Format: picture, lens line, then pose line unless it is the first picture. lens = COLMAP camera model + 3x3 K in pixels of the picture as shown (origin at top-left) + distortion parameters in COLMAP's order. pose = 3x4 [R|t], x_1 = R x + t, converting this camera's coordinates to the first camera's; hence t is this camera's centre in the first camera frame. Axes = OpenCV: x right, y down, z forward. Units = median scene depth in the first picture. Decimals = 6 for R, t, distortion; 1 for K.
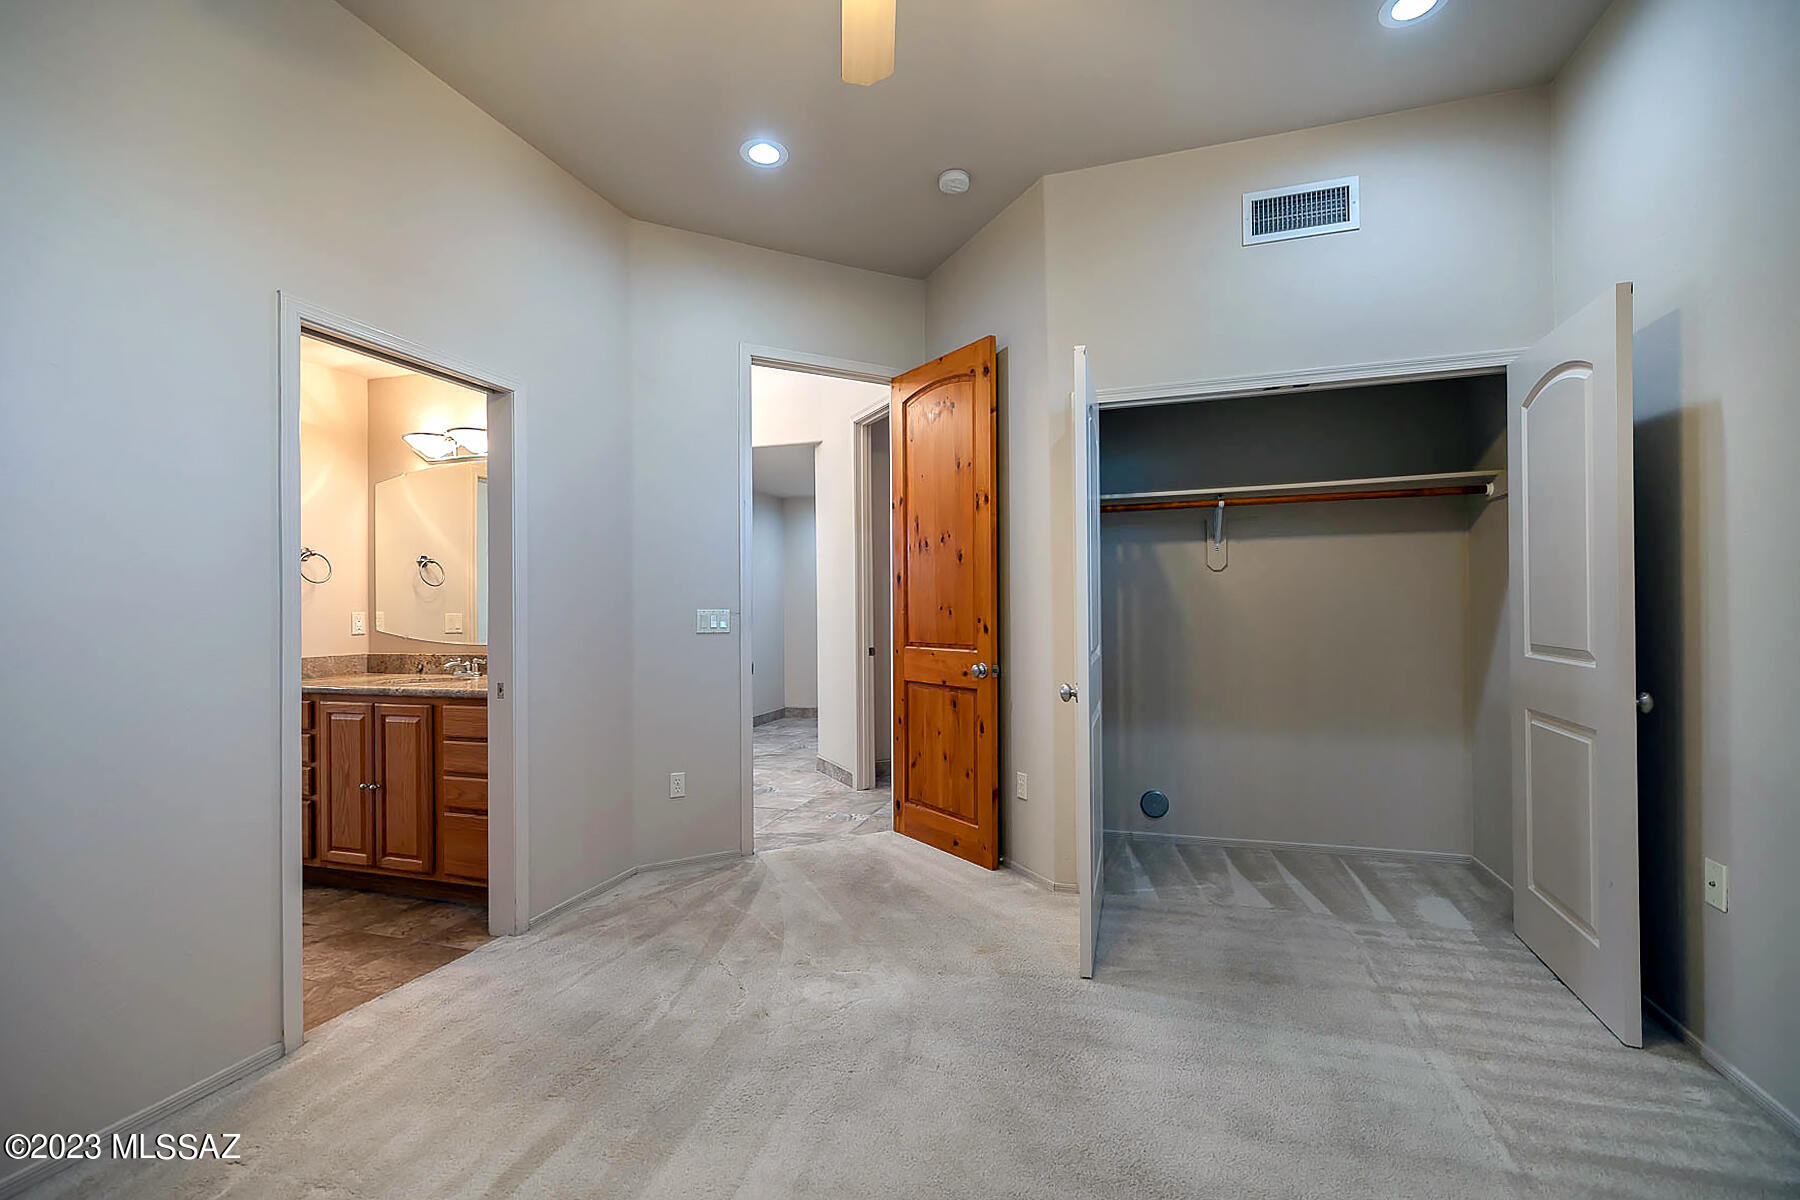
lens RADIAL K [[808.2, 0, 887.4], [0, 808.2, 605.5], [0, 0, 1]] dist [0.004933, -0.000746]
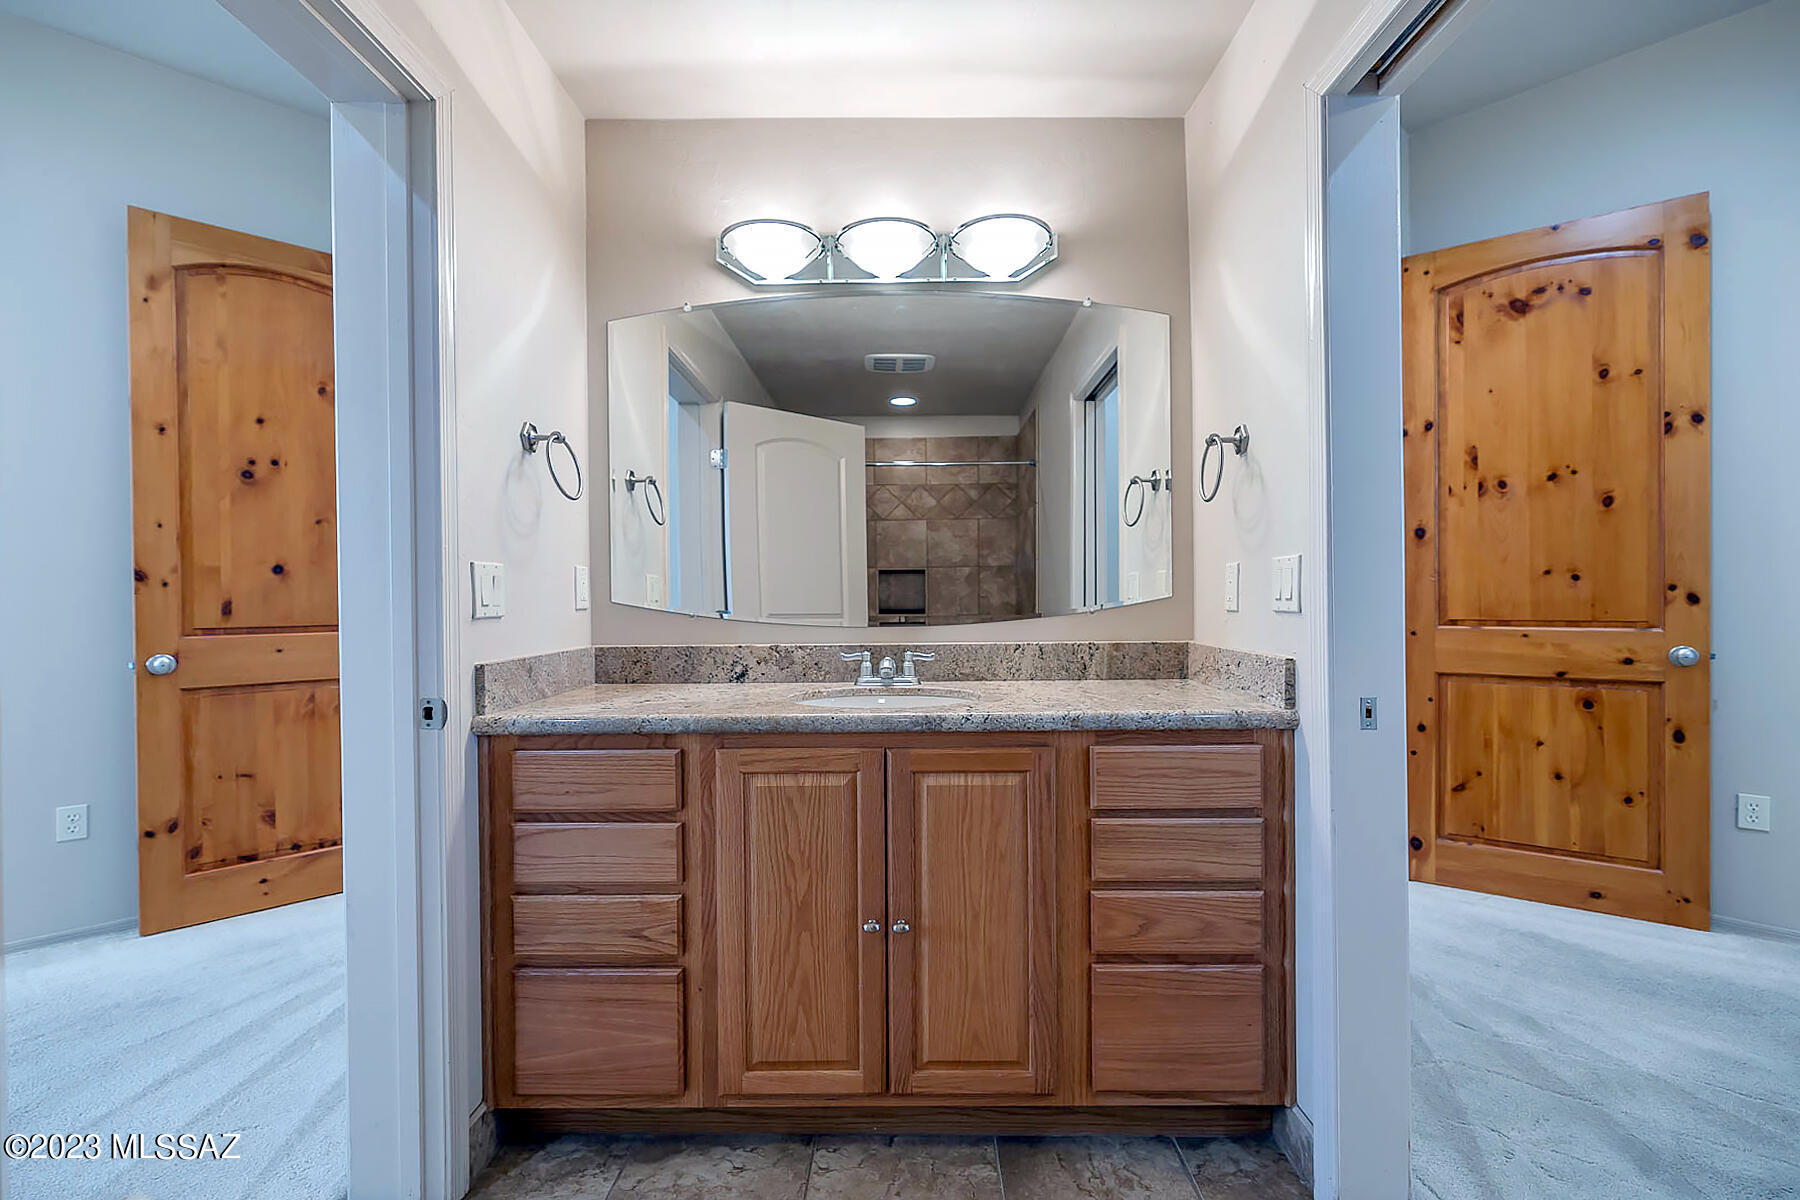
lens RADIAL K [[808.2, 0, 909.4], [0, 808.2, 599.6], [0, 0, 1]] dist [0.004933, -0.000746]
pose [[0.940762, 0.005328, 0.339025, -0.730493], [-0.008104, 0.999944, 0.006773, 0.028244], [-0.338970, -0.009119, 0.940753, 0.516007]]
